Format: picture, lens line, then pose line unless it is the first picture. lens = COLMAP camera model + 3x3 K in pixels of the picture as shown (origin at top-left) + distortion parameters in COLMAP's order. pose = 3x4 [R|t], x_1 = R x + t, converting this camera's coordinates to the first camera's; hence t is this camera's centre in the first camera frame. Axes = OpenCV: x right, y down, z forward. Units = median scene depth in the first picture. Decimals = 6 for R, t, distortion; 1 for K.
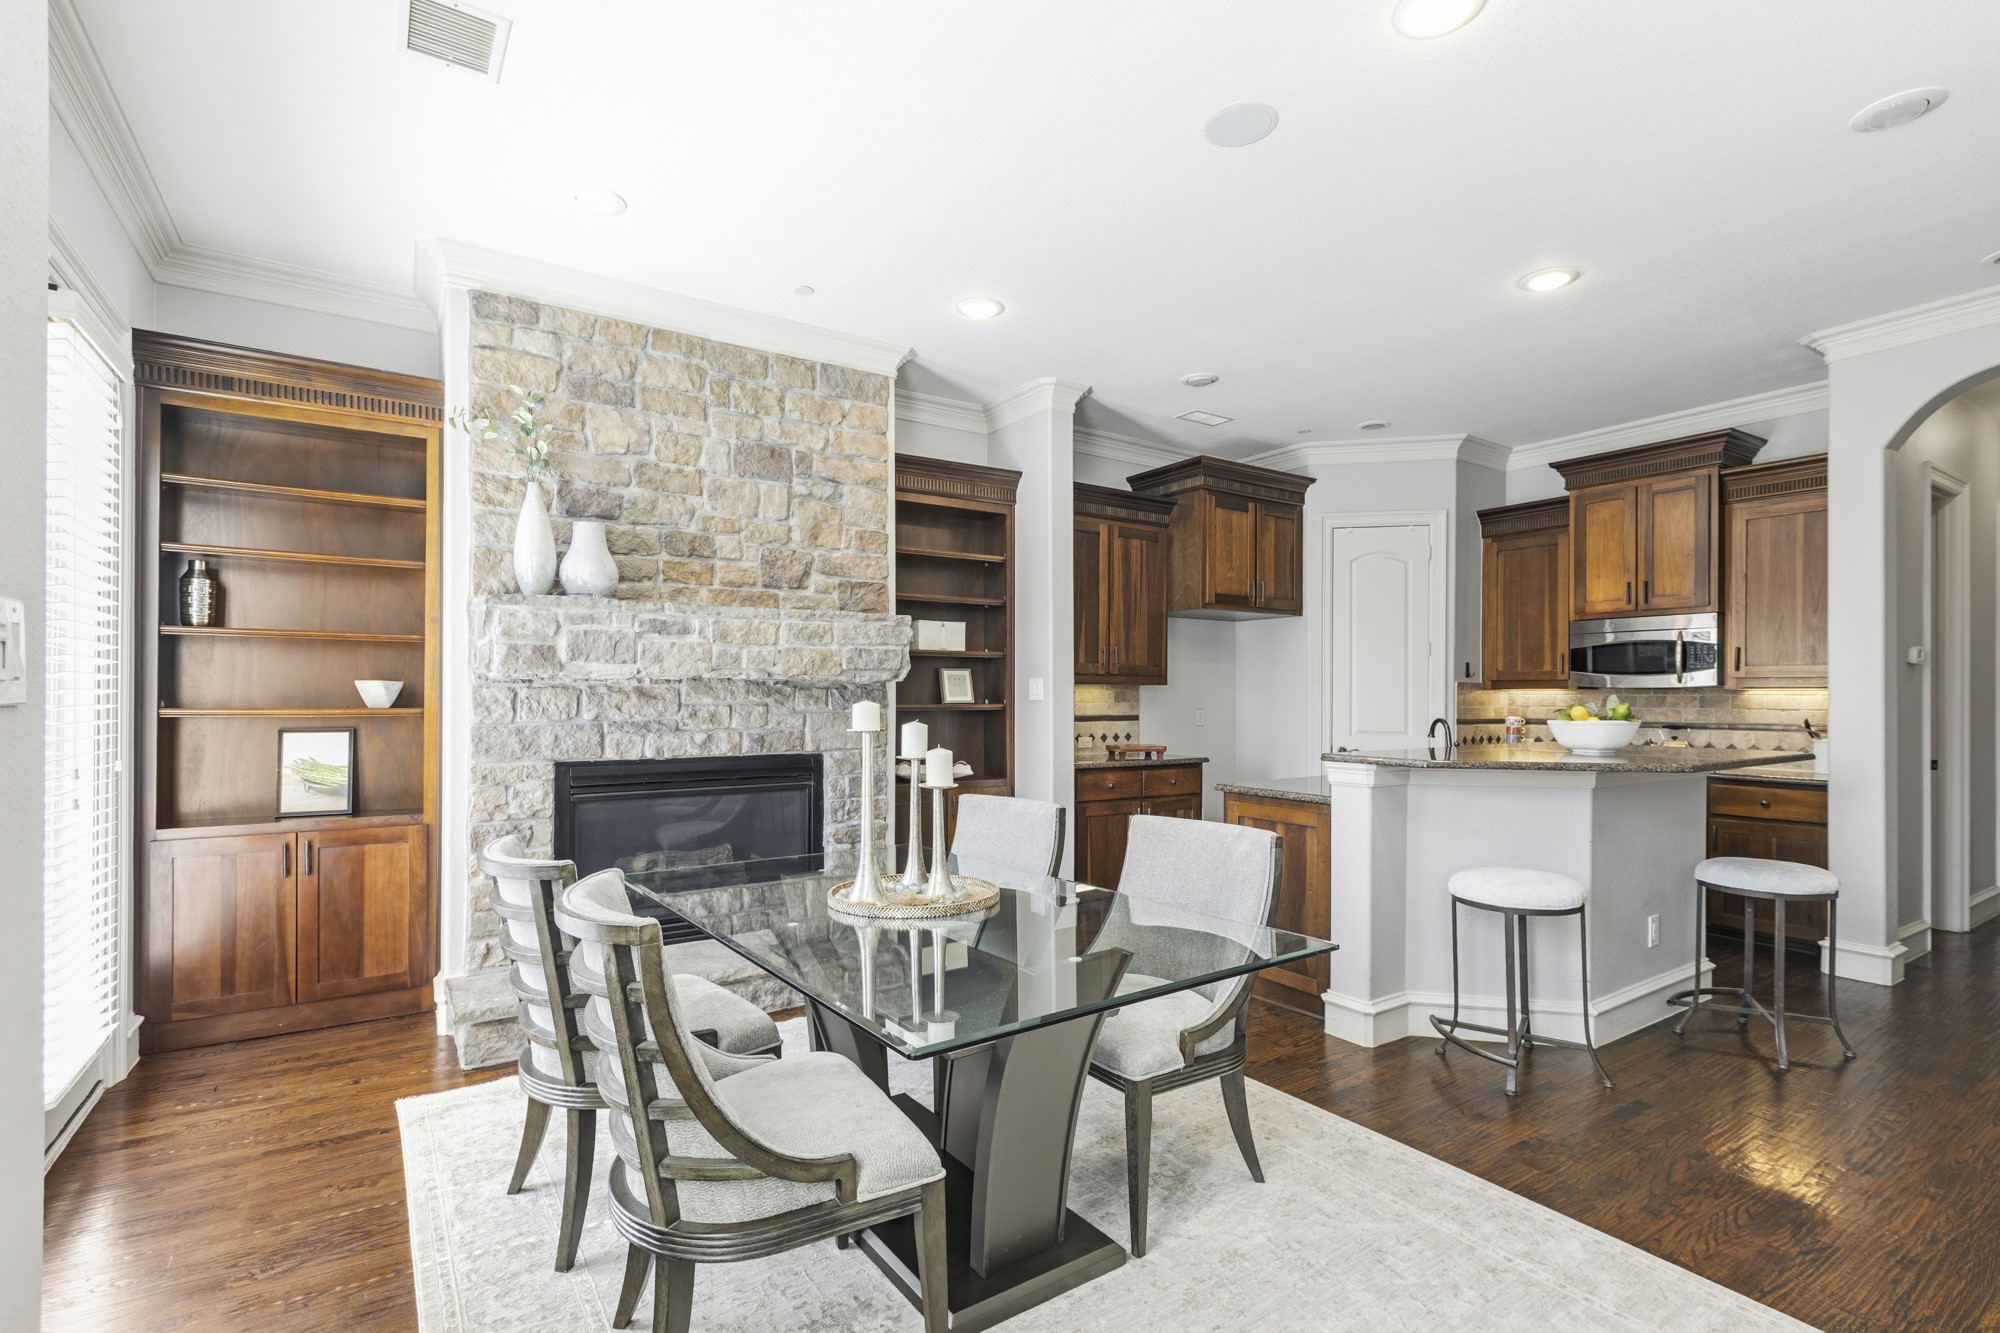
lens RADIAL K [[903.6, 0, 999.6], [0, 903.6, 683.8], [0, 0, 1]] dist [0.001243, 0.001951]
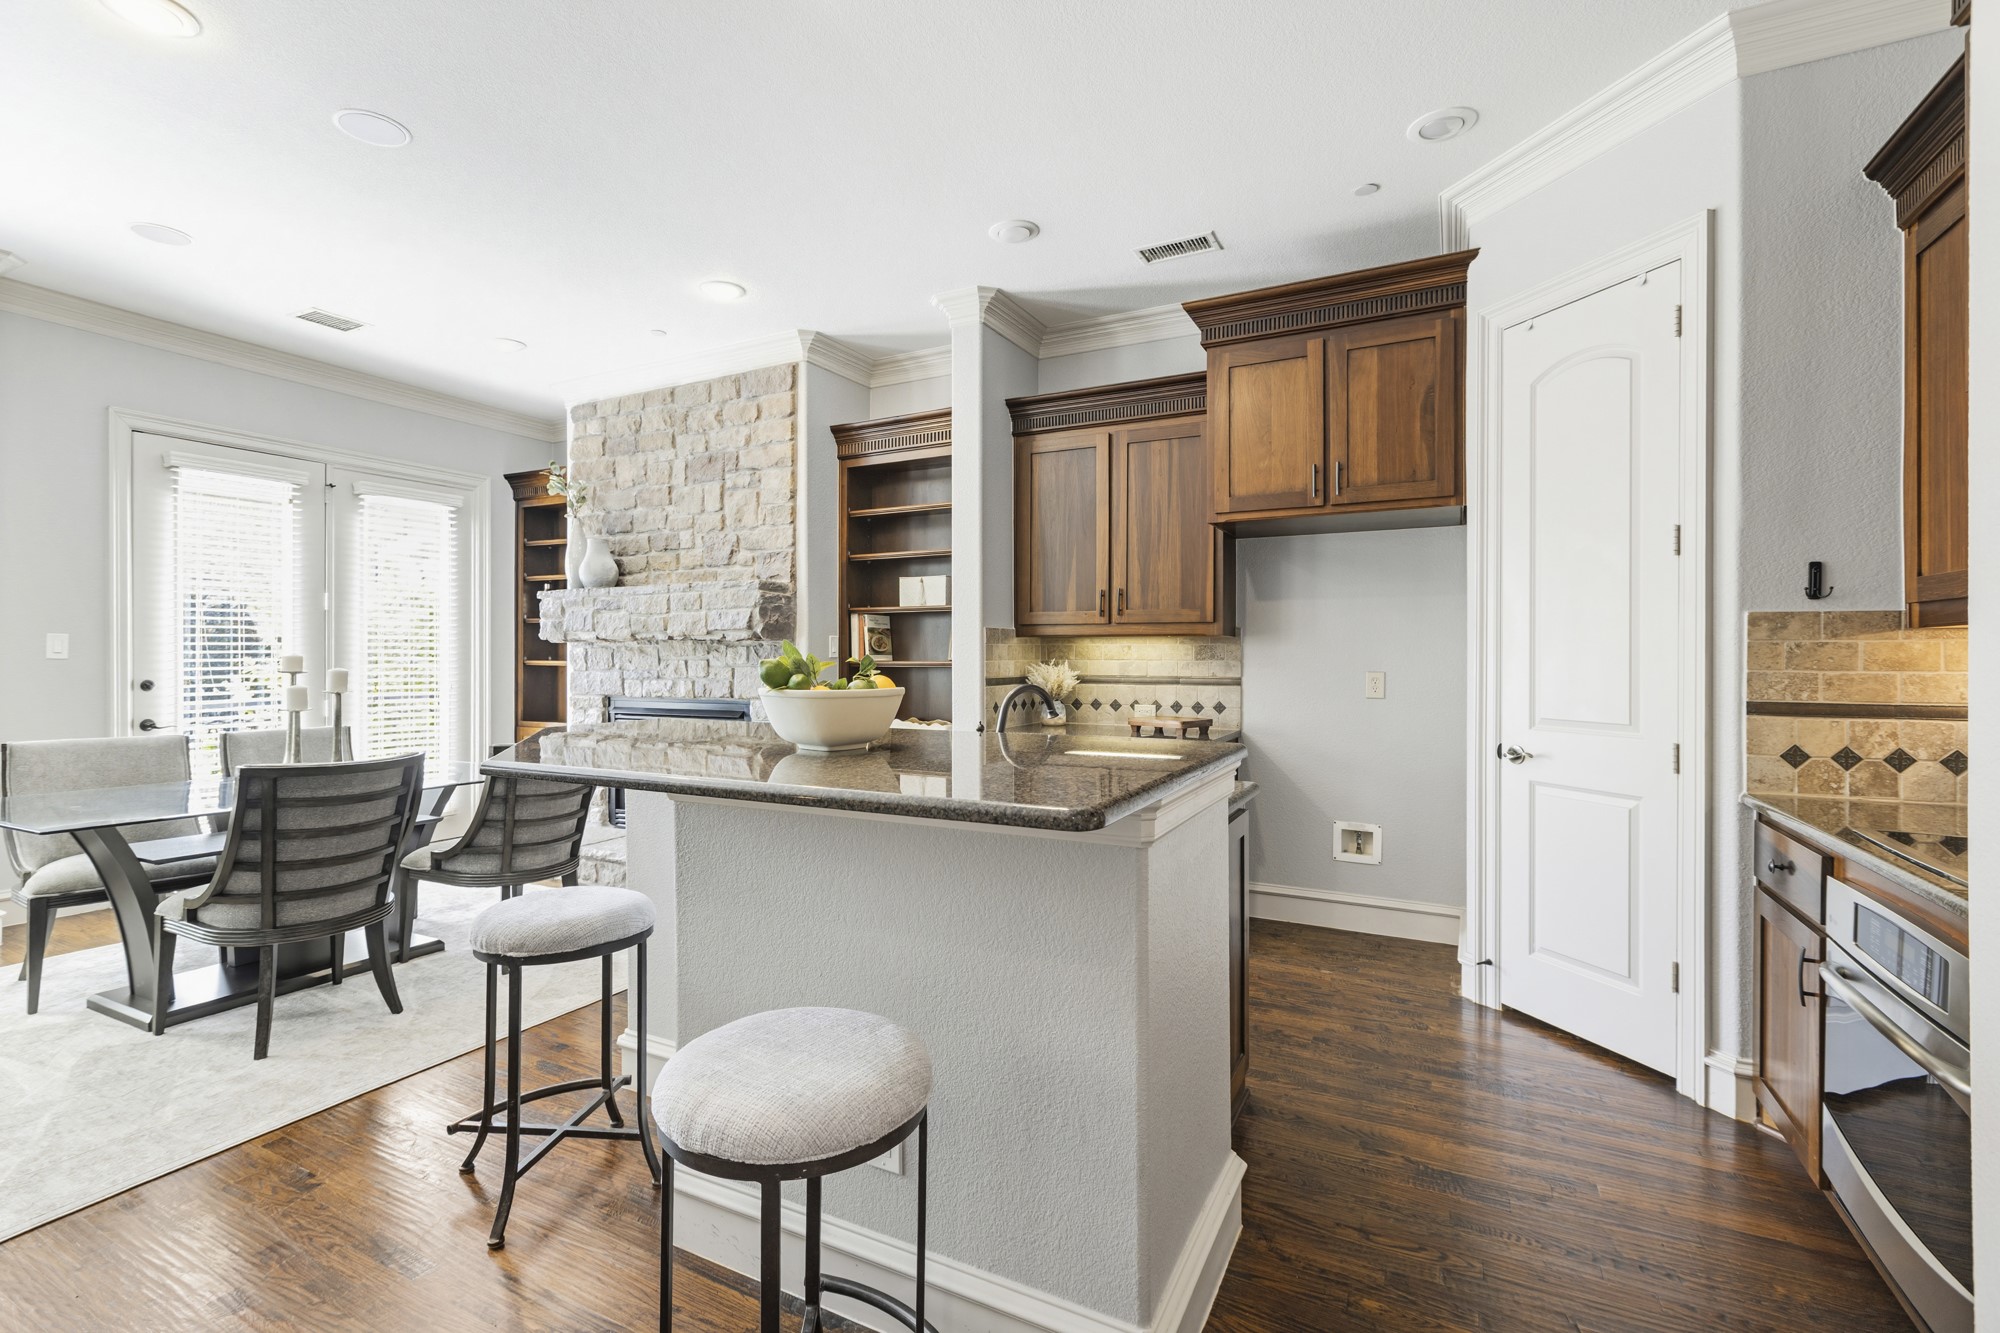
lens RADIAL K [[903.6, 0, 1001.3], [0, 903.6, 648.0], [0, 0, 1]] dist [0.001243, 0.001951]
pose [[0.491616, -0.012233, -0.870726, 0.723773], [0.013248, 0.999891, -0.006568, 0.013573], [0.870711, -0.008306, 0.491724, 0.513371]]
